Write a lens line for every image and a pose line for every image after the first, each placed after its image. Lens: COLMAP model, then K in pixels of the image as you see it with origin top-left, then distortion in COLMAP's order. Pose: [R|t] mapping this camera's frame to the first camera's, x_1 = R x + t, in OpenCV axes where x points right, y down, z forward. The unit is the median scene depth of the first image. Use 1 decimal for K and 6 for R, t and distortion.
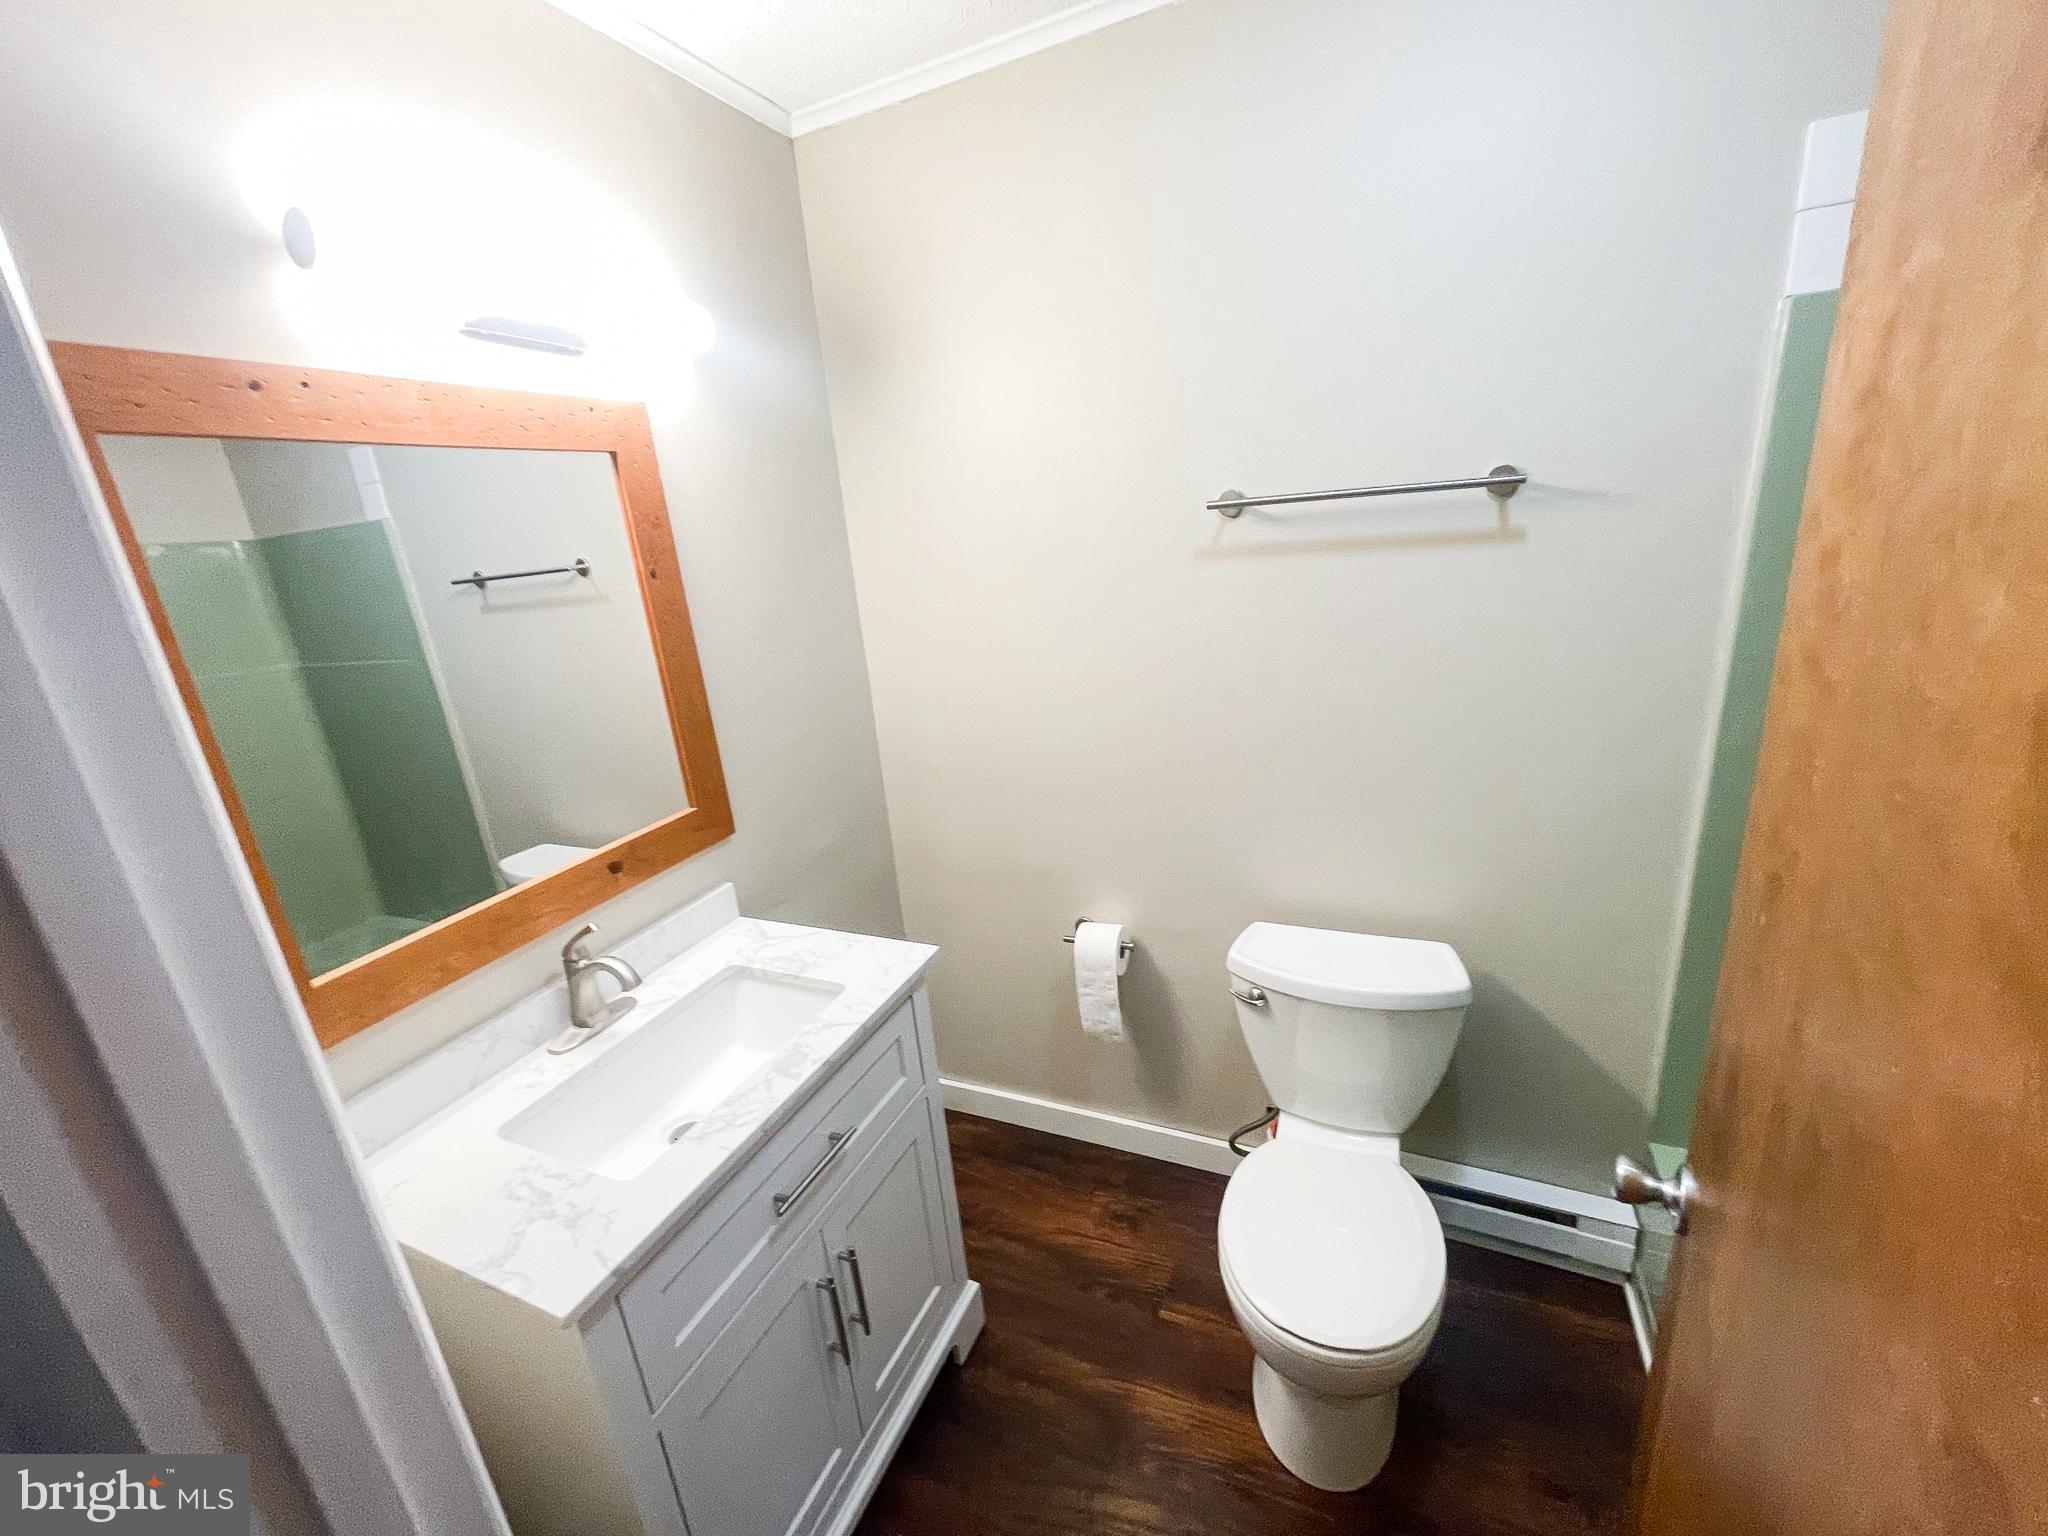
lens RADIAL K [[820.1, 0, 1022.2], [0, 820.1, 768.8], [0, 0, 1]] dist [-0.002955, 0.000596]
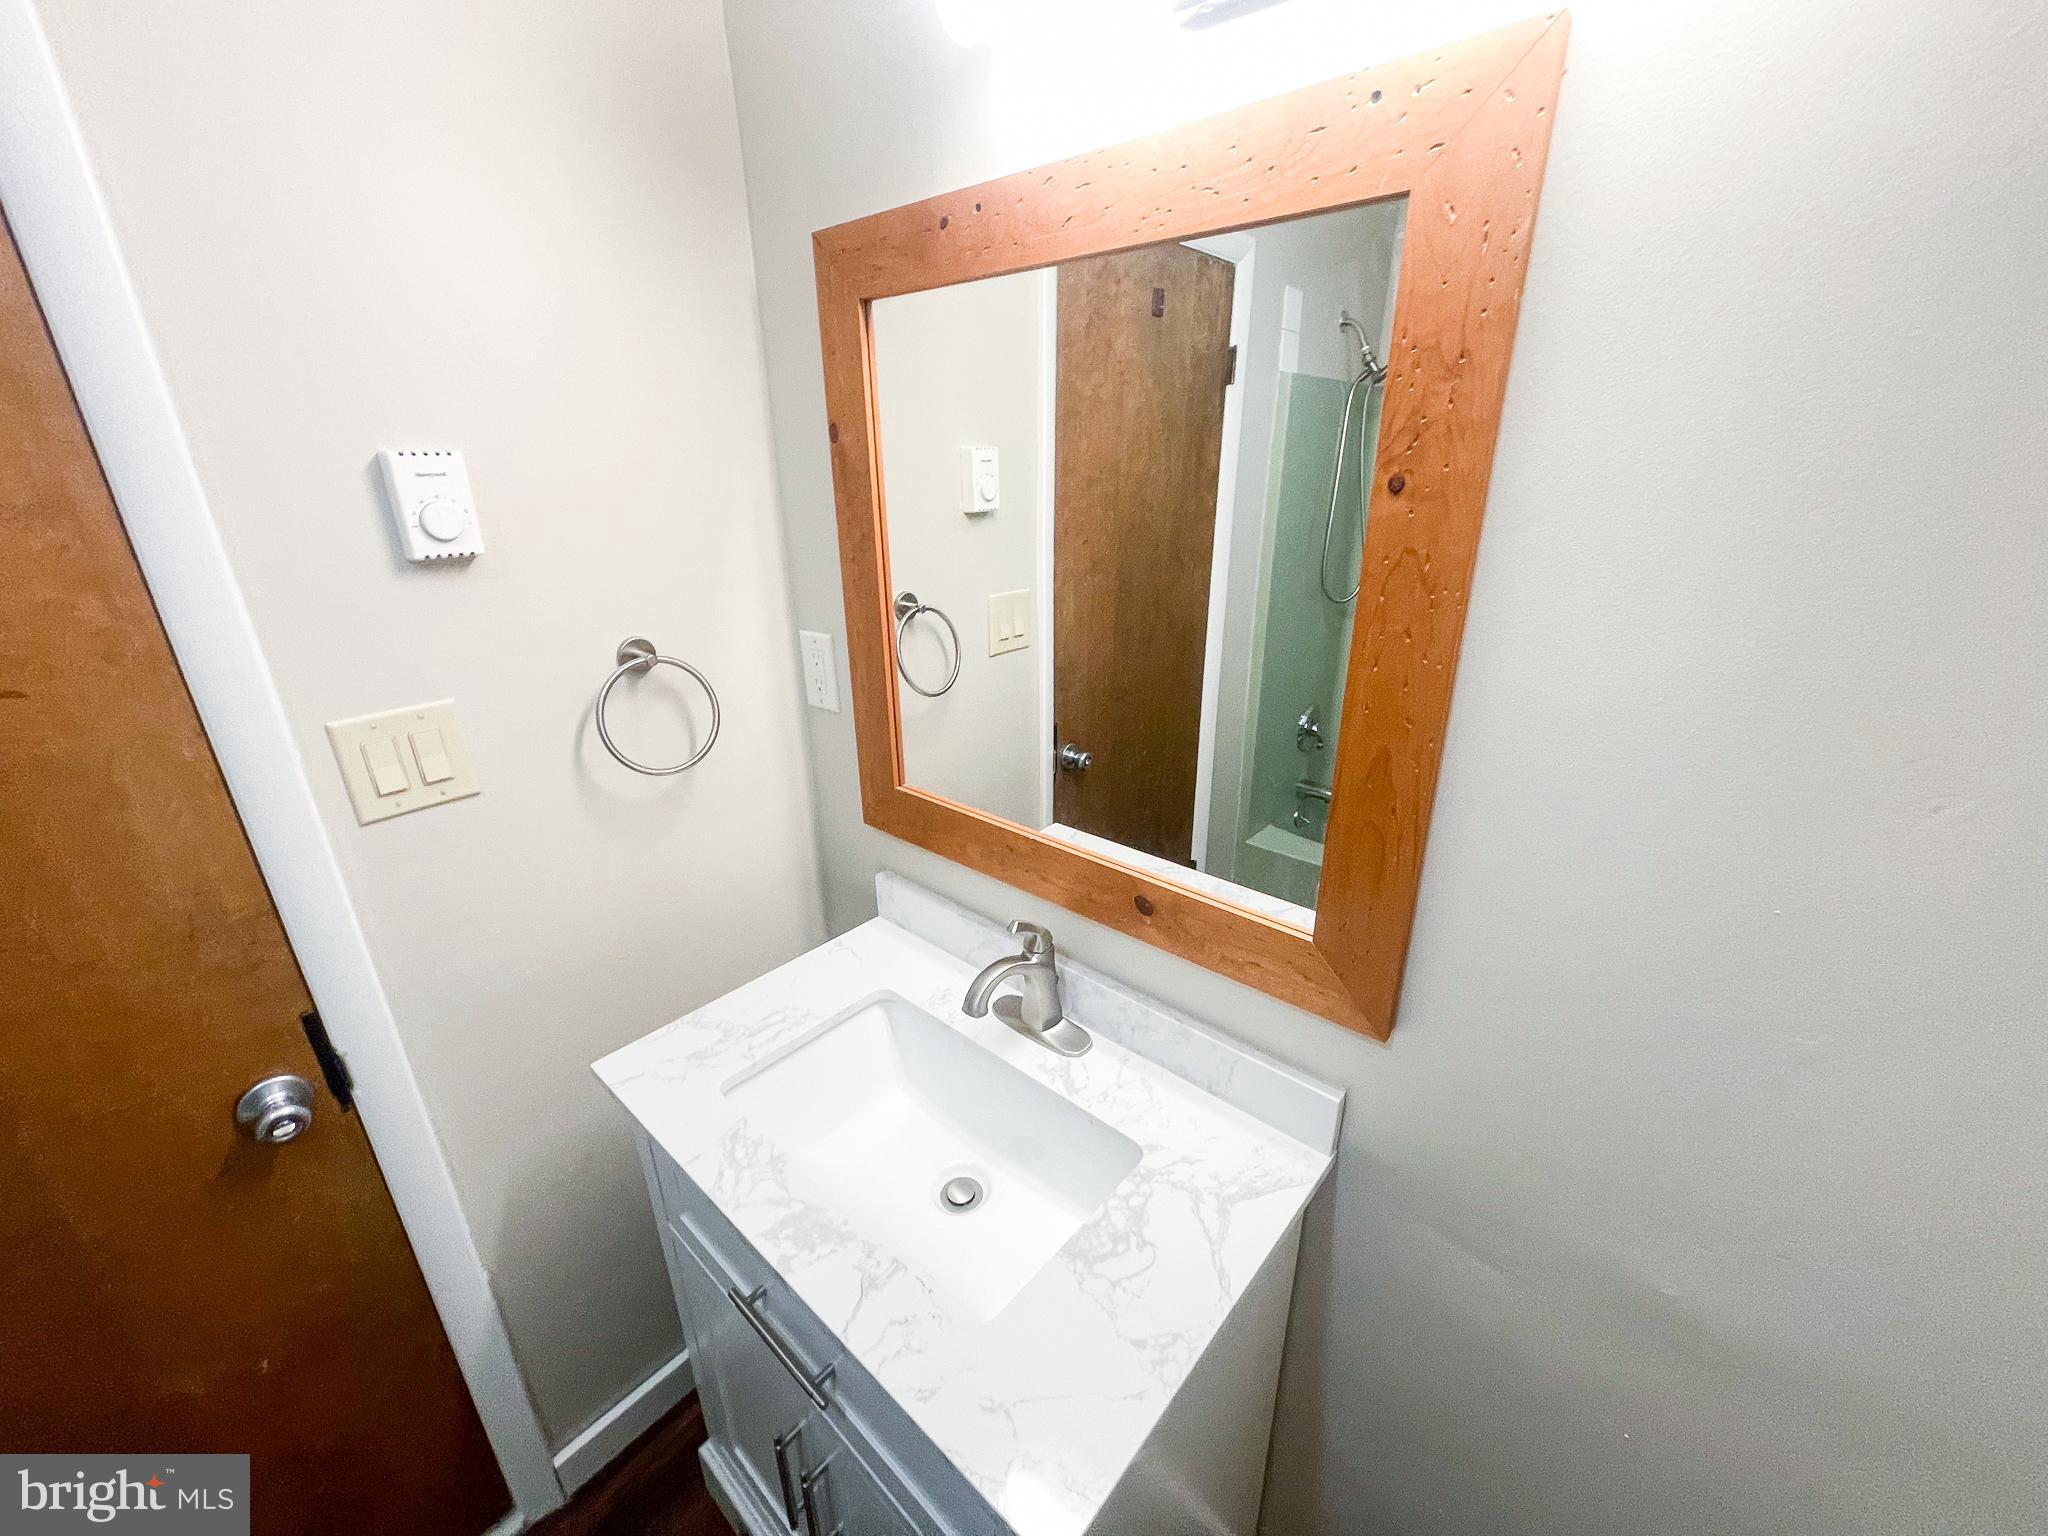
lens RADIAL K [[820.1, 0, 1020.2], [0, 820.1, 772.6], [0, 0, 1]] dist [-0.002955, 0.000596]
pose [[-0.305397, 0.443714, -0.842526, 0.062891], [-0.223198, 0.826791, 0.516332, -0.298626], [0.925697, 0.345737, -0.153464, 0.949958]]
